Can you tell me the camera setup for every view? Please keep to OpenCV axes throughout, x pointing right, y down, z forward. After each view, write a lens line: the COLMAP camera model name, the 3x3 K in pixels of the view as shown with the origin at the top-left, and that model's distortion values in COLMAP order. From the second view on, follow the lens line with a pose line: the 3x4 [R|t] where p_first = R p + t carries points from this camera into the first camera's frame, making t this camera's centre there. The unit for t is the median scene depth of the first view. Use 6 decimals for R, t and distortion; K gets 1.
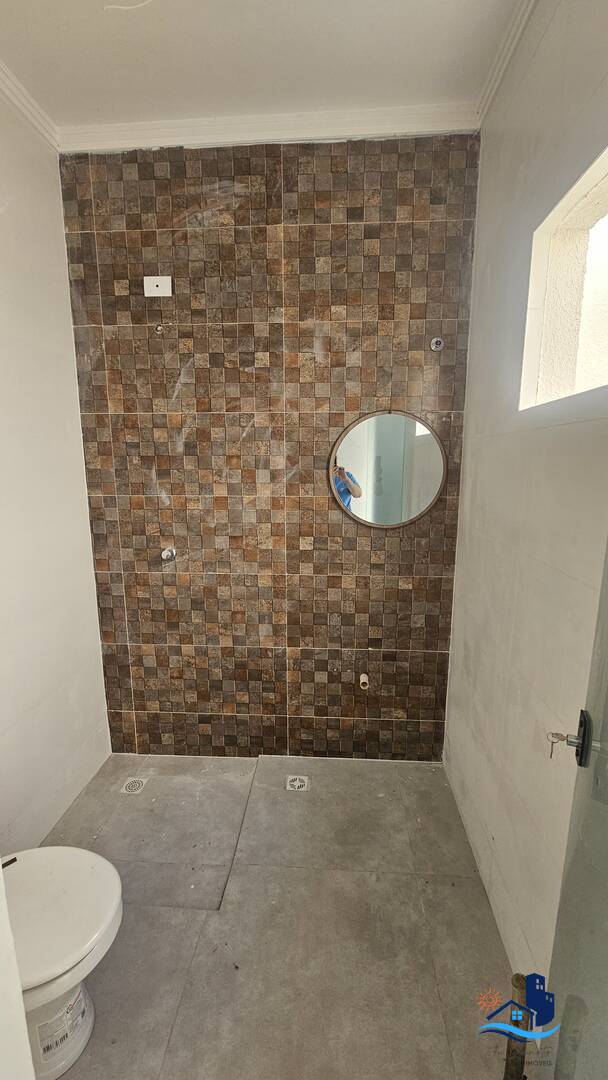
lens RADIAL K [[396.8, 0, 303.4], [0, 396.8, 551.6], [0, 0, 1]] dist [-0.008384, -0.000338]
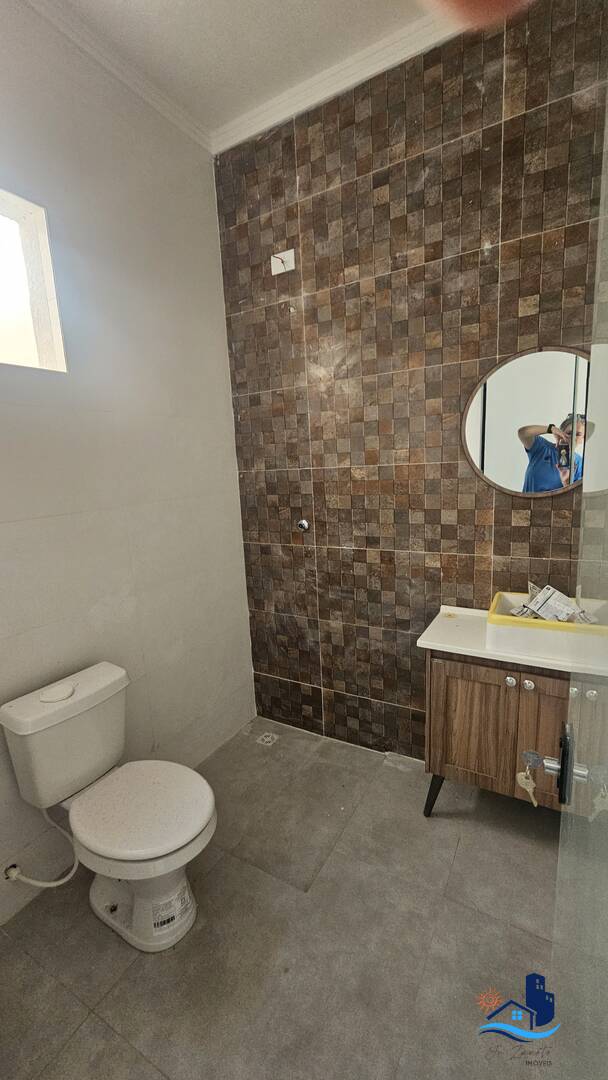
lens RADIAL K [[442.2, 0, 303.5], [0, 442.2, 535.9], [0, 0, 1]] dist [-0.002998, 0.000135]
pose [[0.900965, 0.024113, -0.433221, 0.444801], [-0.014890, 0.999585, 0.024670, 0.004180], [0.433636, -0.015776, 0.900950, -0.022996]]
